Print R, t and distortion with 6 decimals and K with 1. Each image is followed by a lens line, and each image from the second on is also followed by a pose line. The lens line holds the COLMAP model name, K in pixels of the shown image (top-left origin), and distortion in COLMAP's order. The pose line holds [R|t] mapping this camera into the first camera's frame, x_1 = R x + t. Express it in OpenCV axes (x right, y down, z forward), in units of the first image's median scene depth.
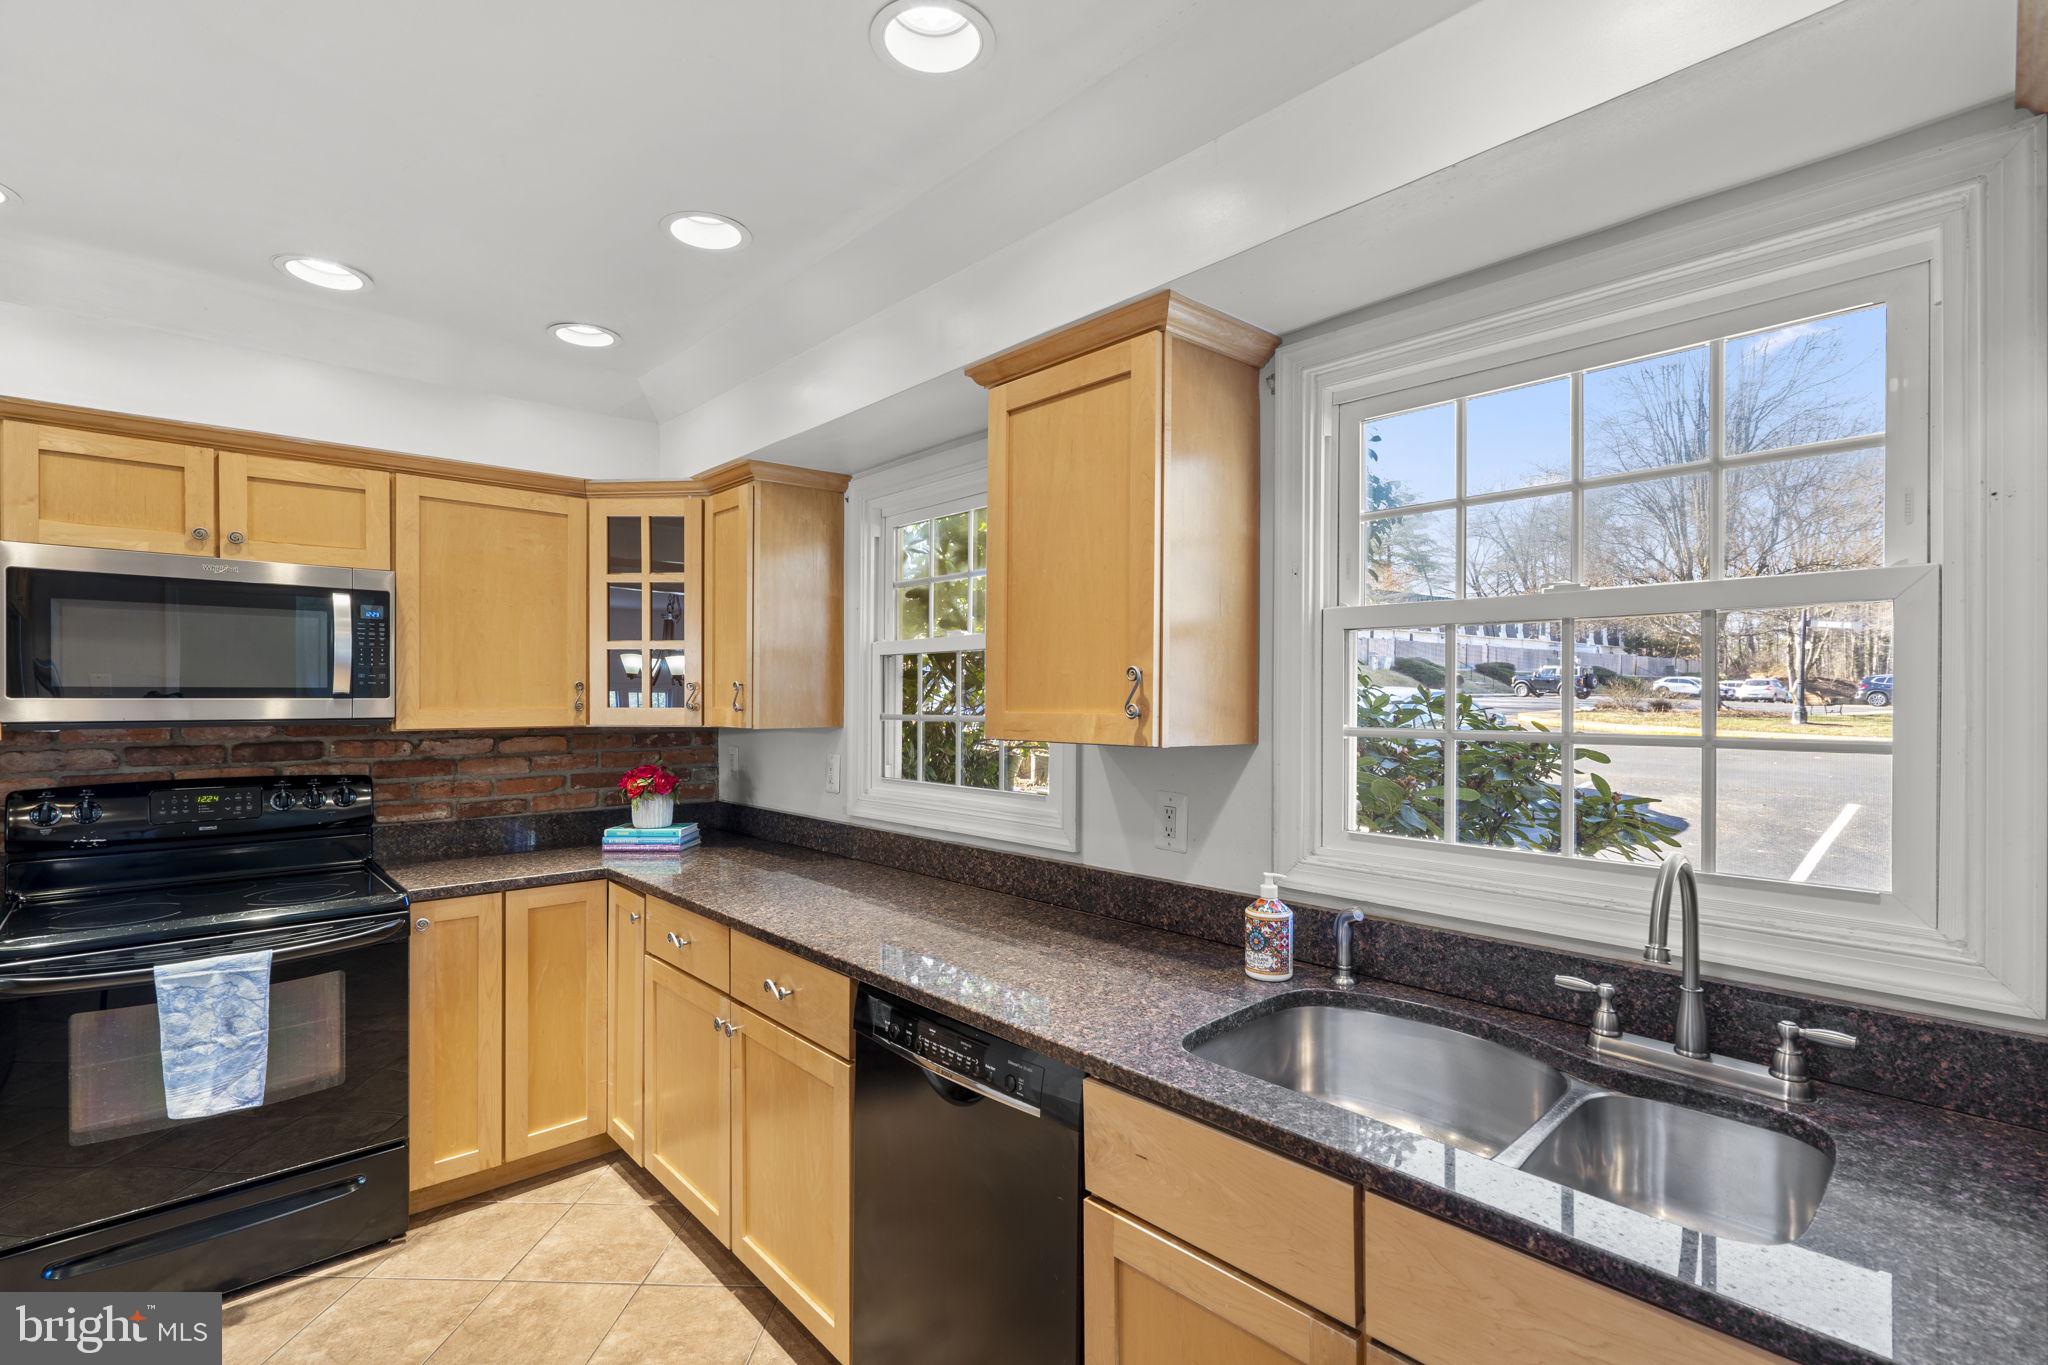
lens RADIAL K [[924.1, 0, 1025.2], [0, 924.1, 696.8], [0, 0, 1]] dist [-0.000269, -0.000395]
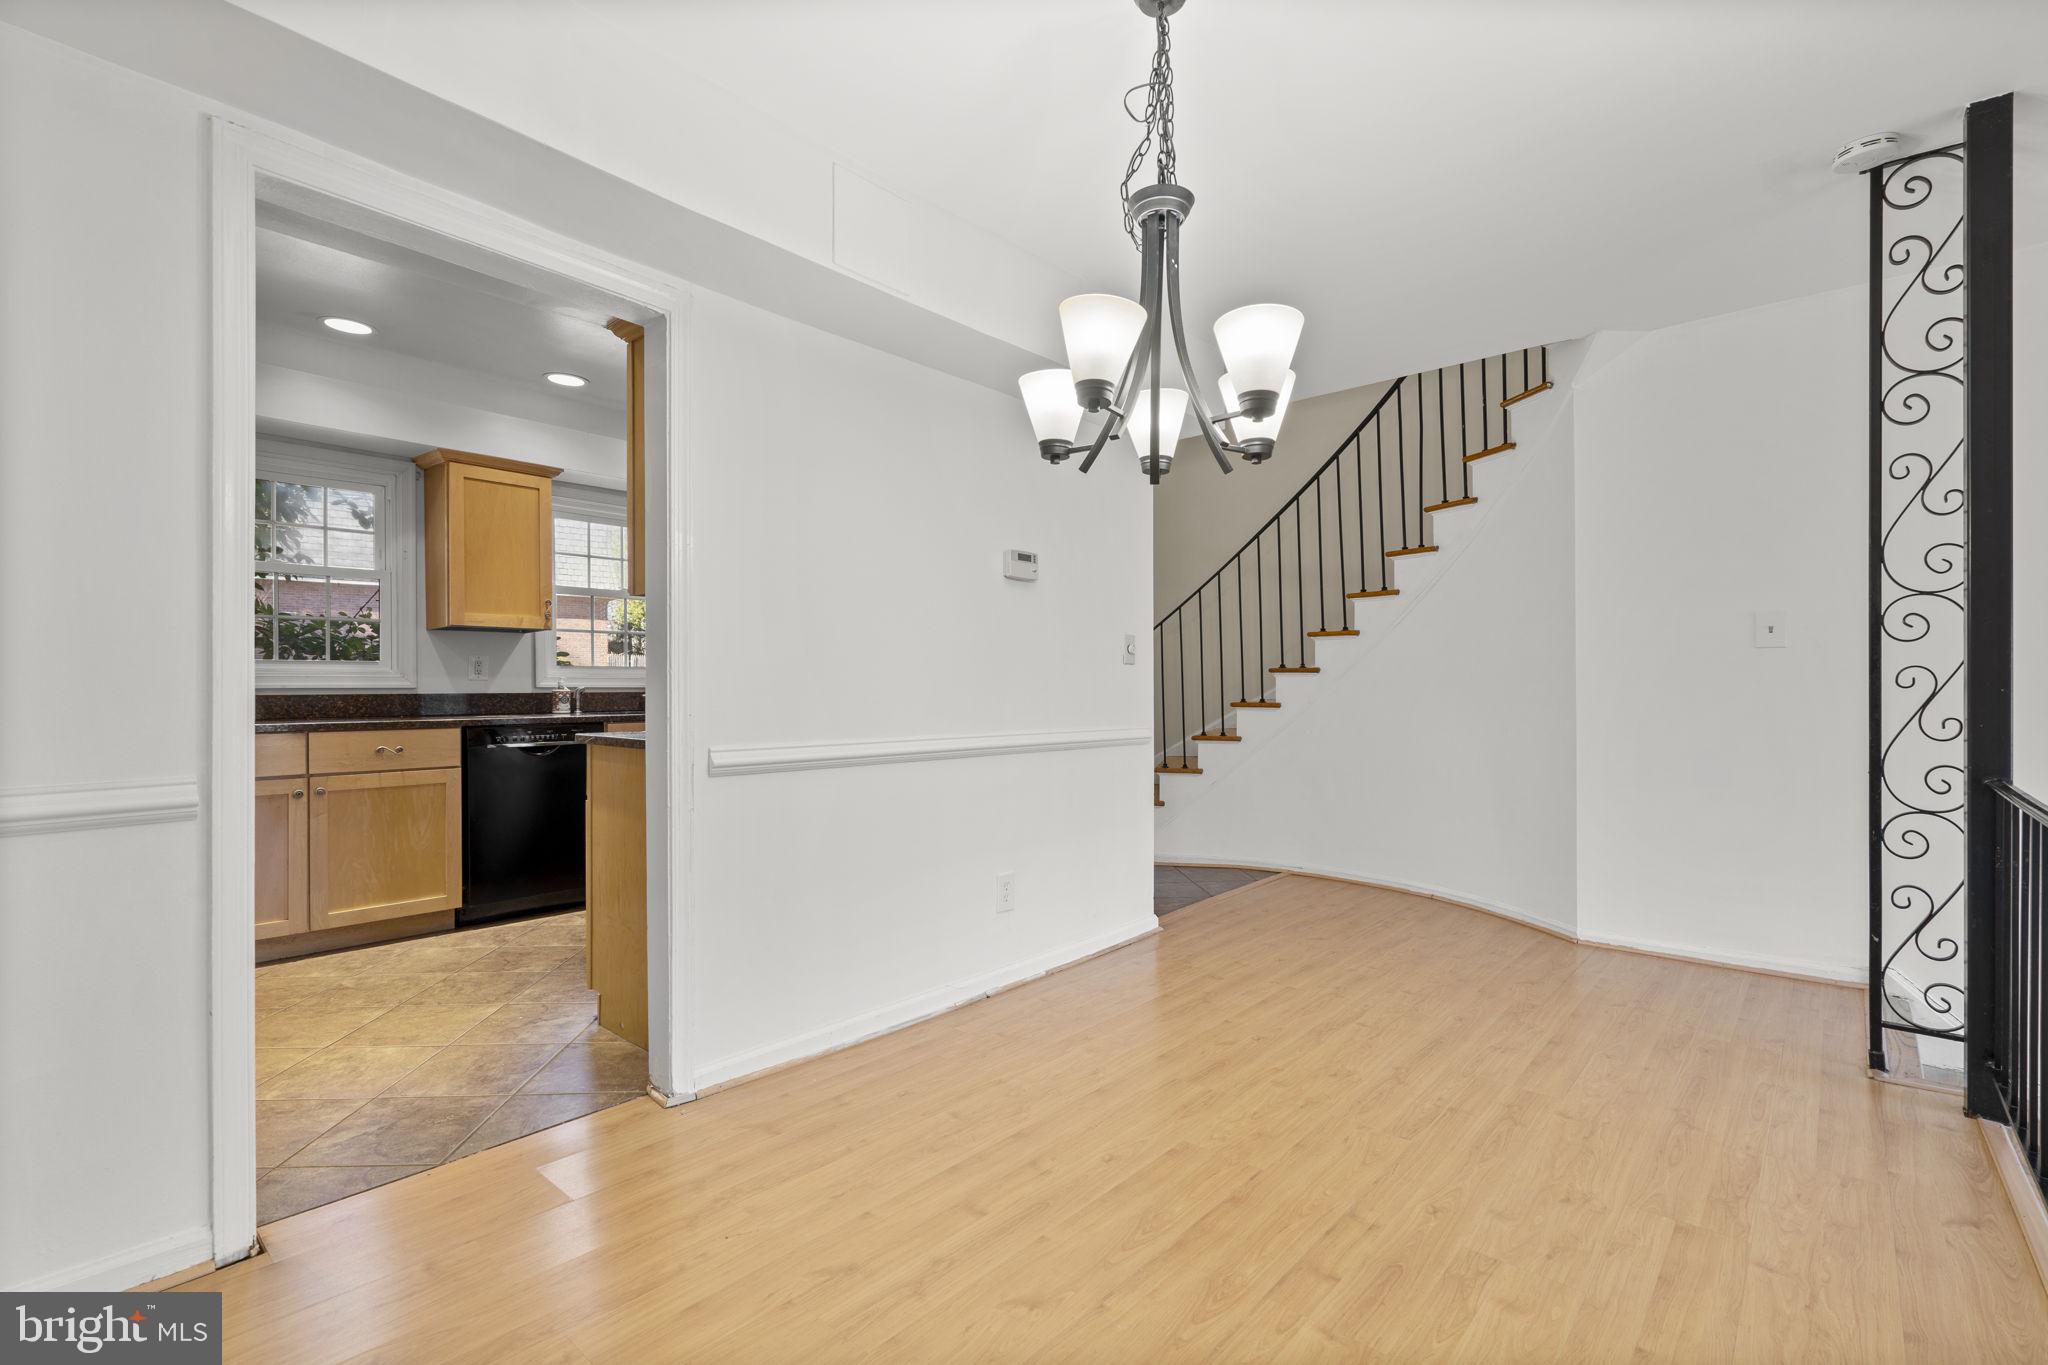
lens RADIAL K [[922.6, 0, 1012.4], [0, 922.6, 683.1], [0, 0, 1]] dist [-0.001635, -0.000019]
pose [[-0.094488, 0.007499, 0.995498, -1.745017], [0.006897, 0.999953, -0.006878, 0.155374], [-0.995502, 0.006216, -0.094535, -0.069386]]
